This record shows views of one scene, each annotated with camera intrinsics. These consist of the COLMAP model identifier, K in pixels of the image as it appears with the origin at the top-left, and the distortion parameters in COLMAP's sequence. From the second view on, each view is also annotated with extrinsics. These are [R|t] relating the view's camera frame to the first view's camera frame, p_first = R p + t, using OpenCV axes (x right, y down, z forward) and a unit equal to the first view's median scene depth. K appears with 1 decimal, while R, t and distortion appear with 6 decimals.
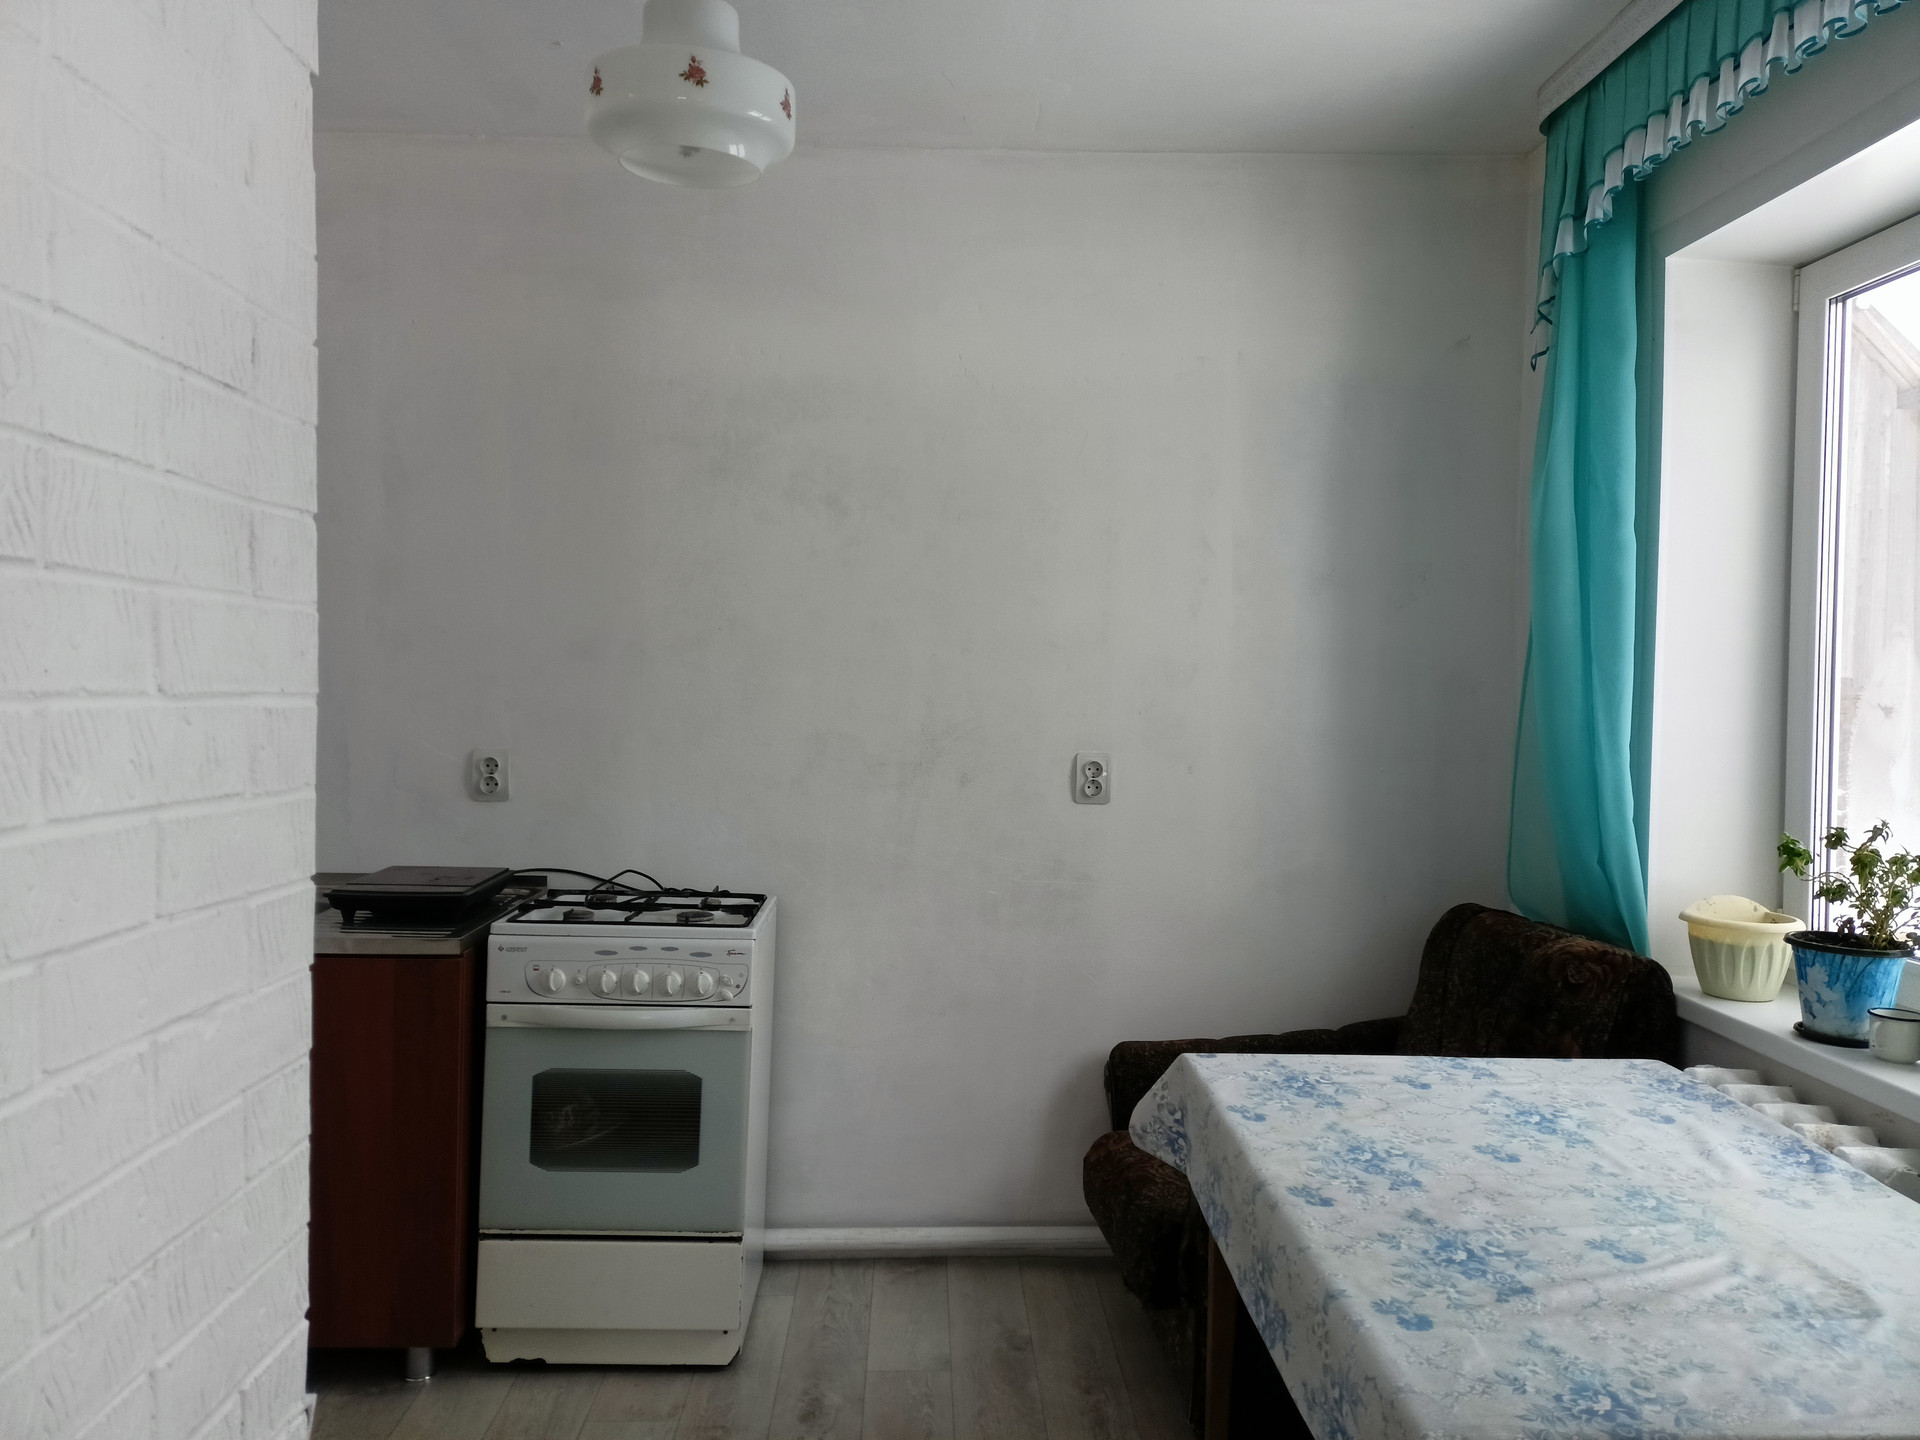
lens RADIAL K [[1393.0, 0, 971.2], [0, 1393.0, 709.2], [0, 0, 1]] dist [0.028562, -0.025620]
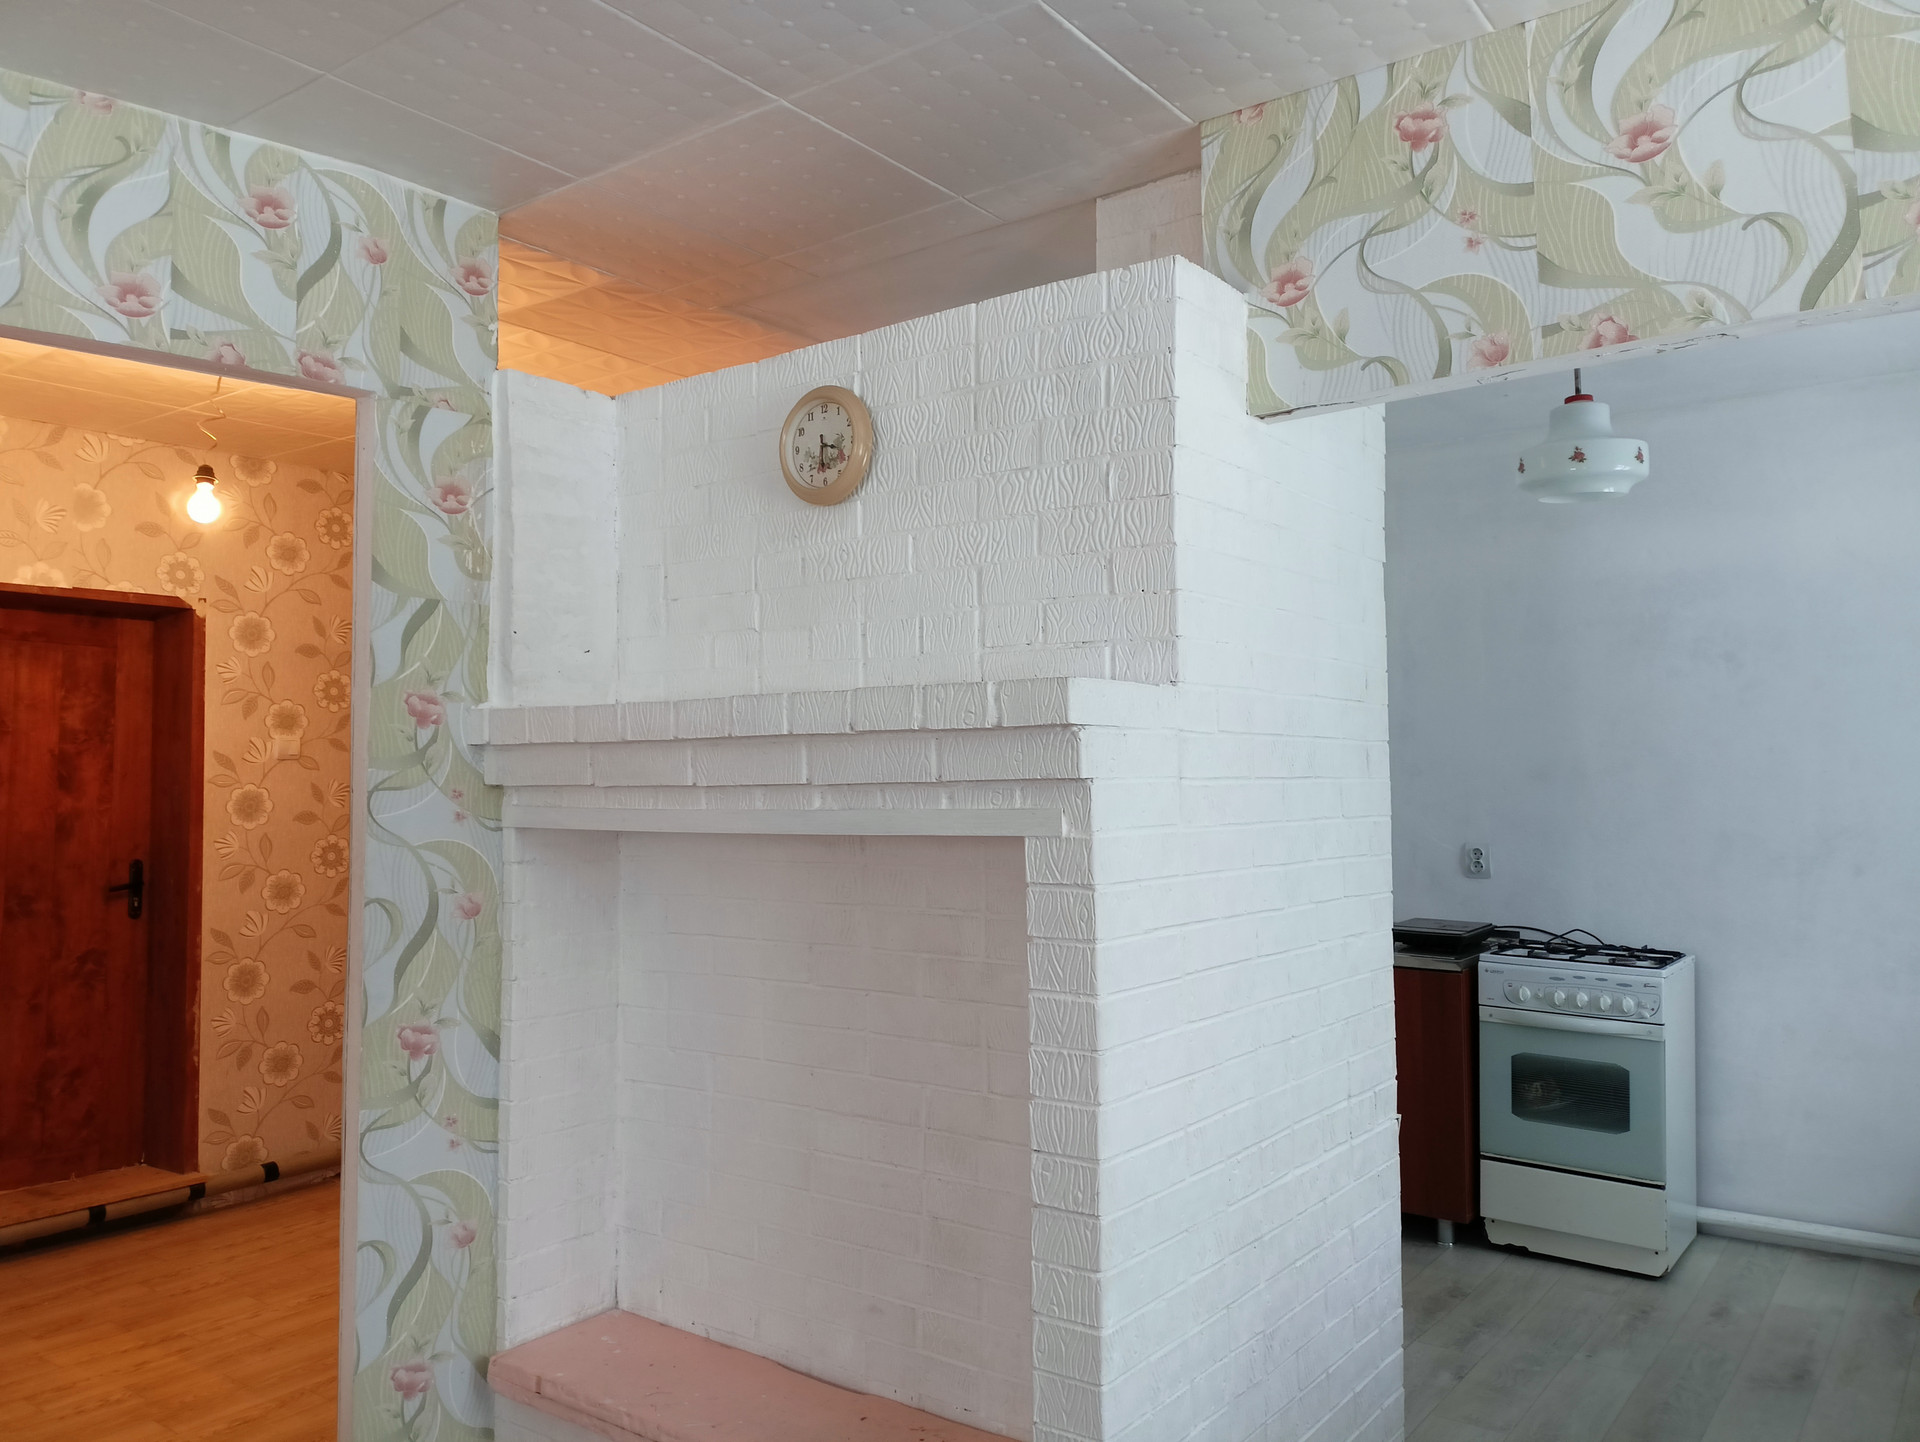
lens RADIAL K [[1393.0, 0, 967.3], [0, 1393.0, 713.7], [0, 0, 1]] dist [0.028562, -0.025620]
pose [[0.773582, -0.049527, -0.631757, 0.214305], [0.009921, 0.997766, -0.066072, -0.018386], [0.633618, 0.044845, 0.772345, -0.582394]]
